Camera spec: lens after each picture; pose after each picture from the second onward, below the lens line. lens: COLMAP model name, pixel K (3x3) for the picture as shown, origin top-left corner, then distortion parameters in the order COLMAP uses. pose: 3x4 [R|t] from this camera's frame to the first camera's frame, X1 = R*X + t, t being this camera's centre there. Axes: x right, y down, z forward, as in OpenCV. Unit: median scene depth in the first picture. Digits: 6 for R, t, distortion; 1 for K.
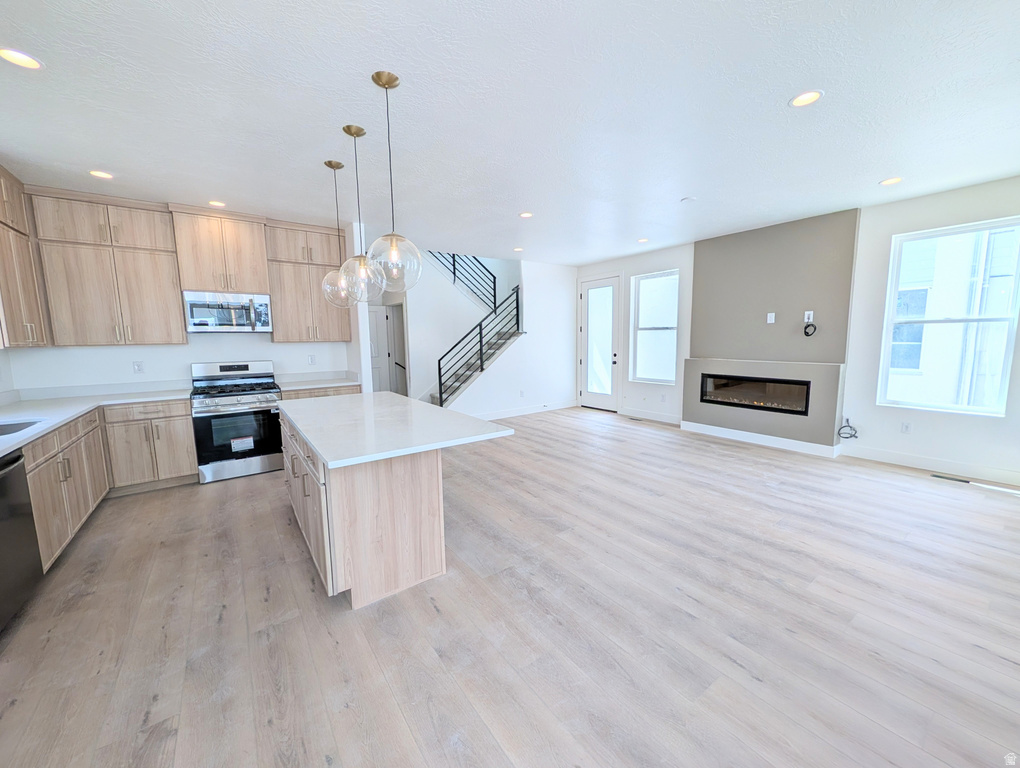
lens RADIAL K [[392.8, 0, 512.9], [0, 392.8, 385.2], [0, 0, 1]] dist [-0.000528, 0.000369]
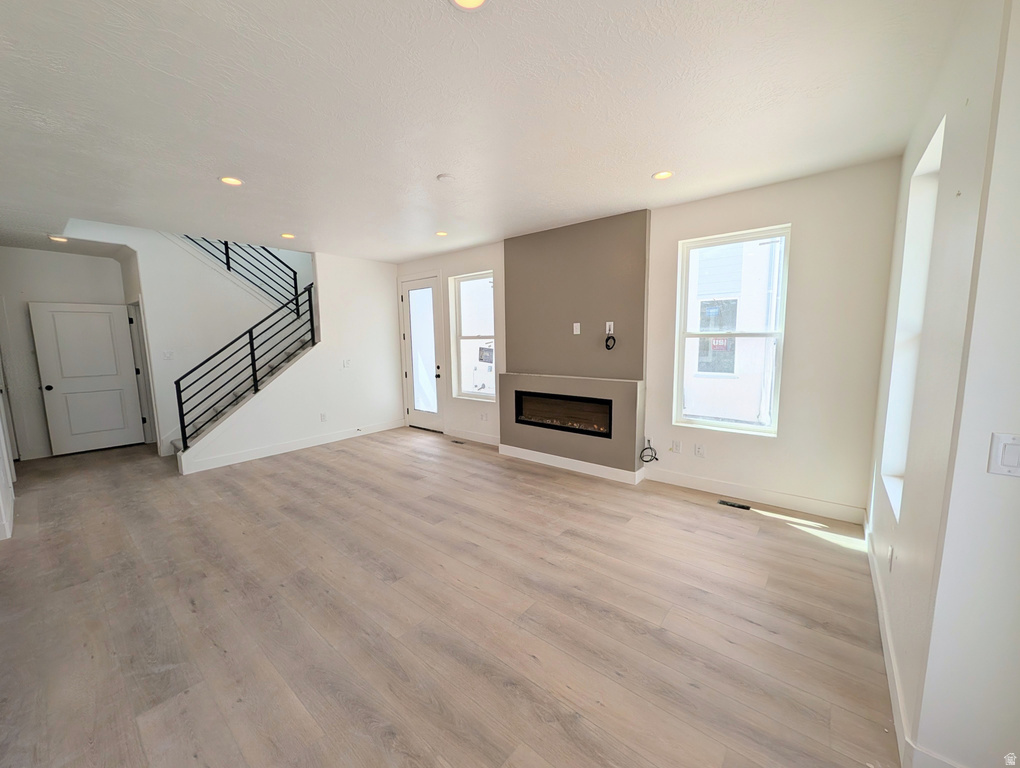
lens RADIAL K [[392.8, 0, 514.5], [0, 392.8, 384.3], [0, 0, 1]] dist [-0.000528, 0.000369]
pose [[0.966782, -0.030501, 0.253776, 0.313786], [0.031685, 0.999498, -0.000576, -0.051836], [-0.253631, 0.008598, 0.967263, 0.187865]]
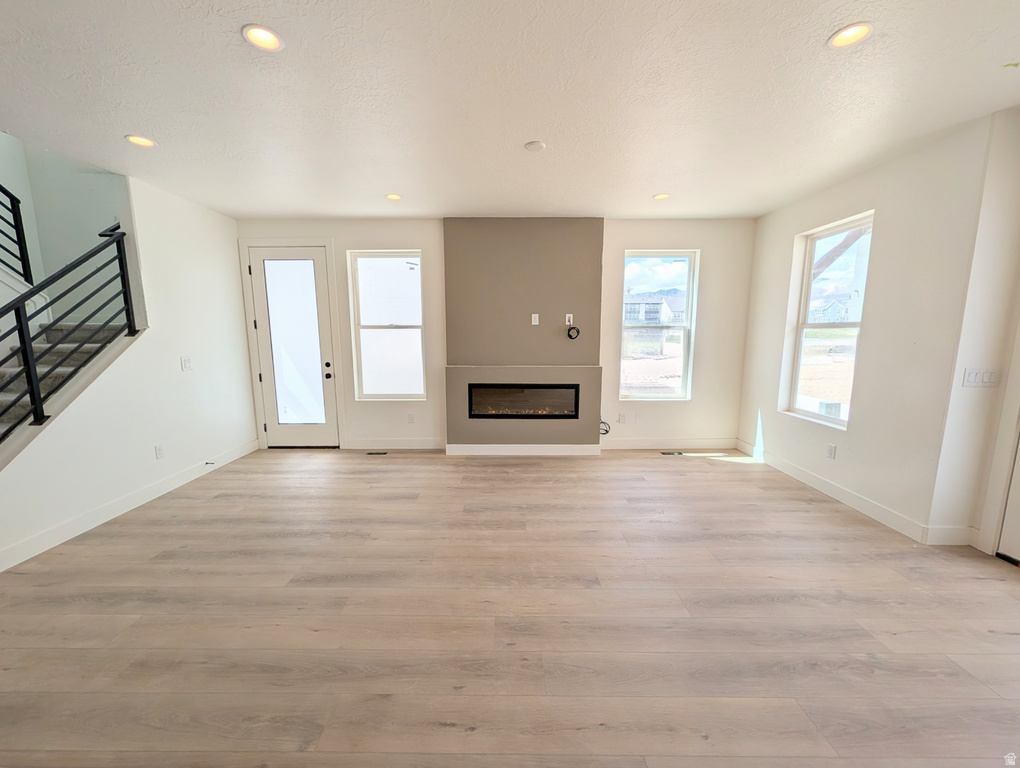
lens RADIAL K [[392.8, 0, 503.2], [0, 392.8, 400.1], [0, 0, 1]] dist [-0.000528, 0.000369]
pose [[0.596321, -0.124094, 0.793096, -0.162549], [0.089603, 0.992095, 0.087859, -0.076071], [-0.797730, 0.018671, 0.602726, 0.544973]]
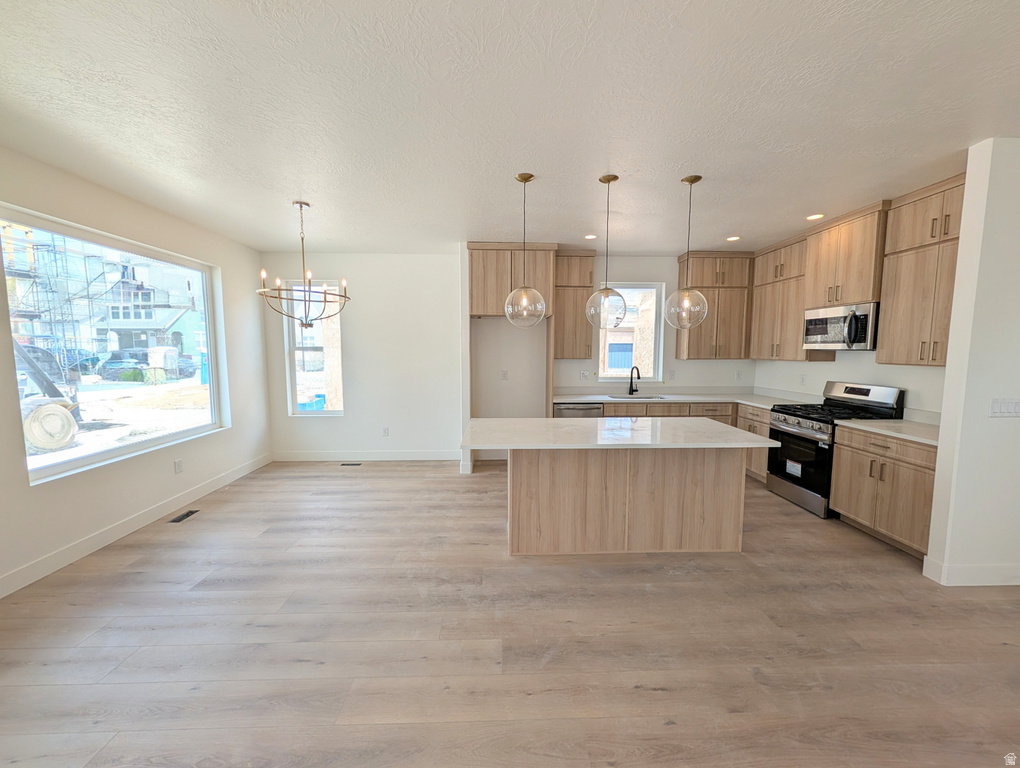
lens RADIAL K [[392.8, 0, 513.9], [0, 392.8, 386.3], [0, 0, 1]] dist [-0.000528, 0.000369]
pose [[-0.559891, 0.092825, -0.823350, 0.403285], [-0.093007, 0.980384, 0.173775, -0.129319], [0.823330, 0.173872, -0.540275, 0.820968]]
